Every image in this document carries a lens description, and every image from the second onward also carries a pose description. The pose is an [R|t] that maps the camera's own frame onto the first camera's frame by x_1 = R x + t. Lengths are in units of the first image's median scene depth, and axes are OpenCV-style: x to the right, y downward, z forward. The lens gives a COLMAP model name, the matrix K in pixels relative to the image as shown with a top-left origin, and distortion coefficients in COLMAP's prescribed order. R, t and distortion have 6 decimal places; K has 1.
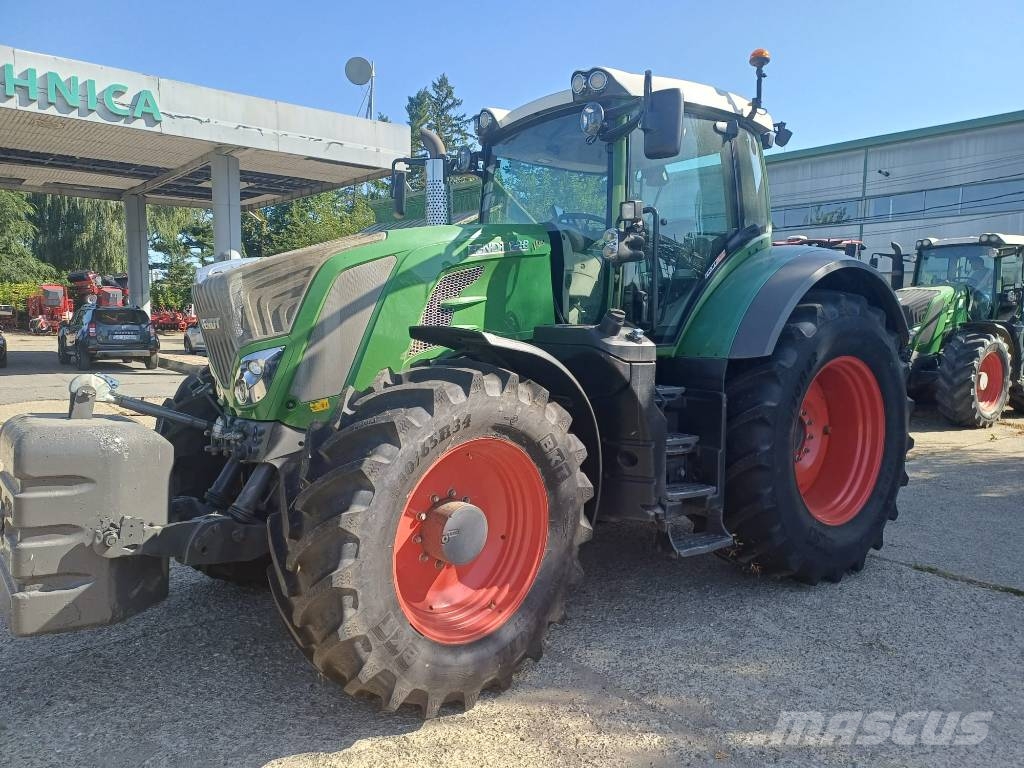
lens RADIAL K [[767.5, 0, 502.3], [0, 767.5, 373.4], [0, 0, 1]] dist [0.052709, -0.006239]
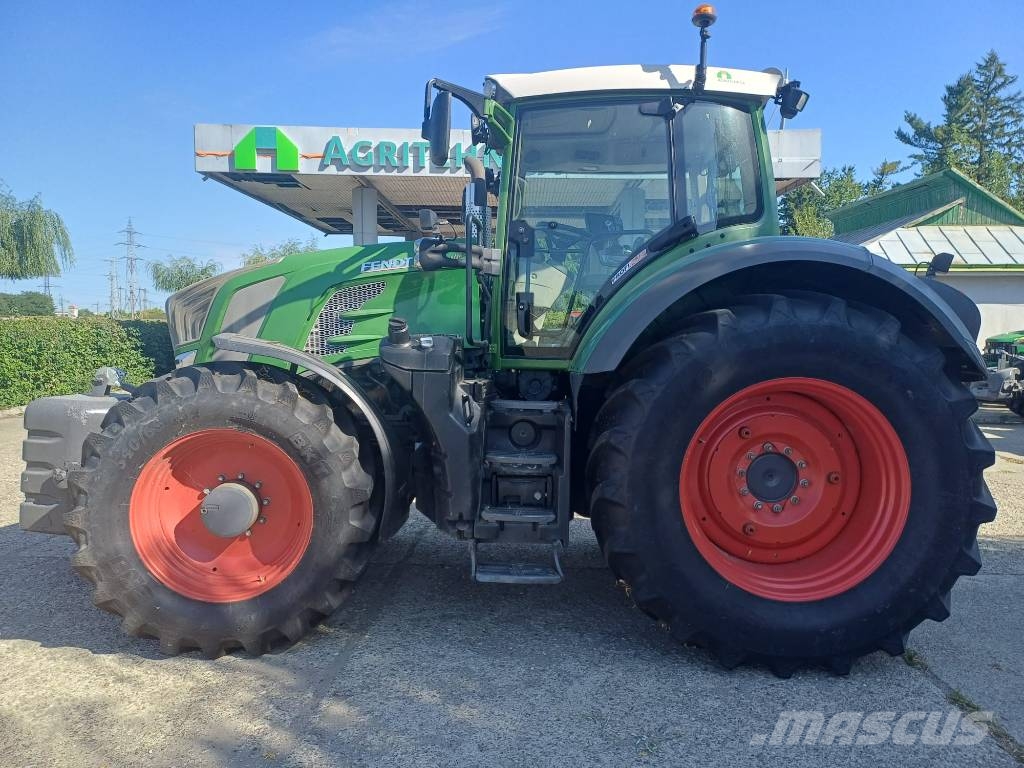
lens RADIAL K [[757.4, 0, 503.8], [0, 757.4, 367.9], [0, 0, 1]] dist [0.044872, -0.008156]
pose [[0.773950, 0.026018, -0.632712, 0.749529], [-0.047065, 0.998756, -0.016500, -0.006343], [0.631496, 0.042548, 0.774211, 0.265307]]
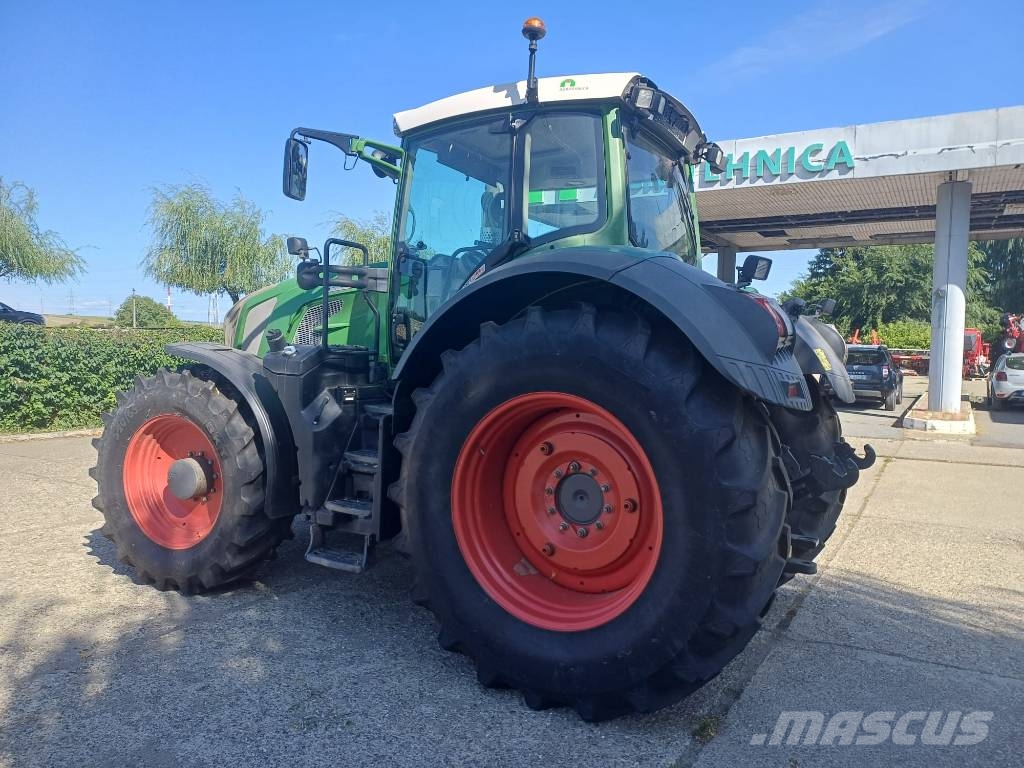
lens RADIAL K [[758.1, 0, 497.8], [0, 758.1, 360.0], [0, 0, 1]] dist [0.039137, -0.003373]
pose [[0.356399, 0.014462, -0.934222, 1.174887], [-0.085841, 0.996158, -0.017327, -0.038471], [0.930382, 0.086370, 0.356271, 0.759347]]
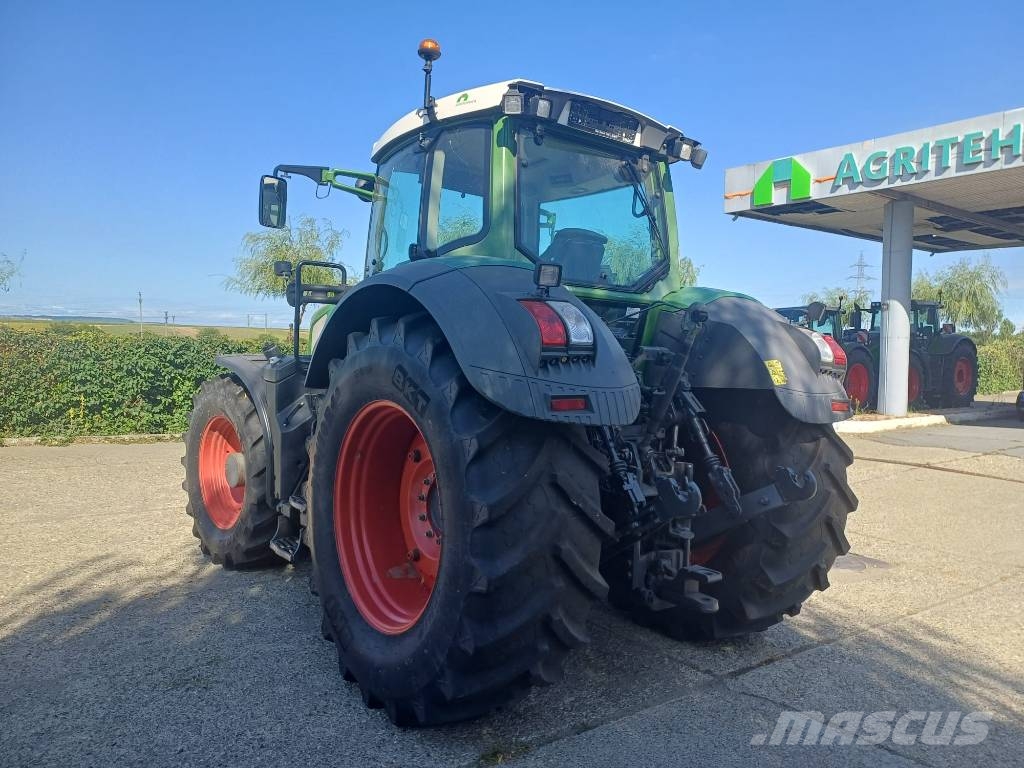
lens RADIAL K [[753.5, 0, 509.1], [0, 753.5, 358.9], [0, 0, 1]] dist [0.049221, -0.002968]
pose [[-0.019800, -0.003336, -0.999798, 1.267201], [-0.092854, 0.995679, -0.001484, -0.077869], [0.995483, 0.092806, -0.020025, 1.227961]]
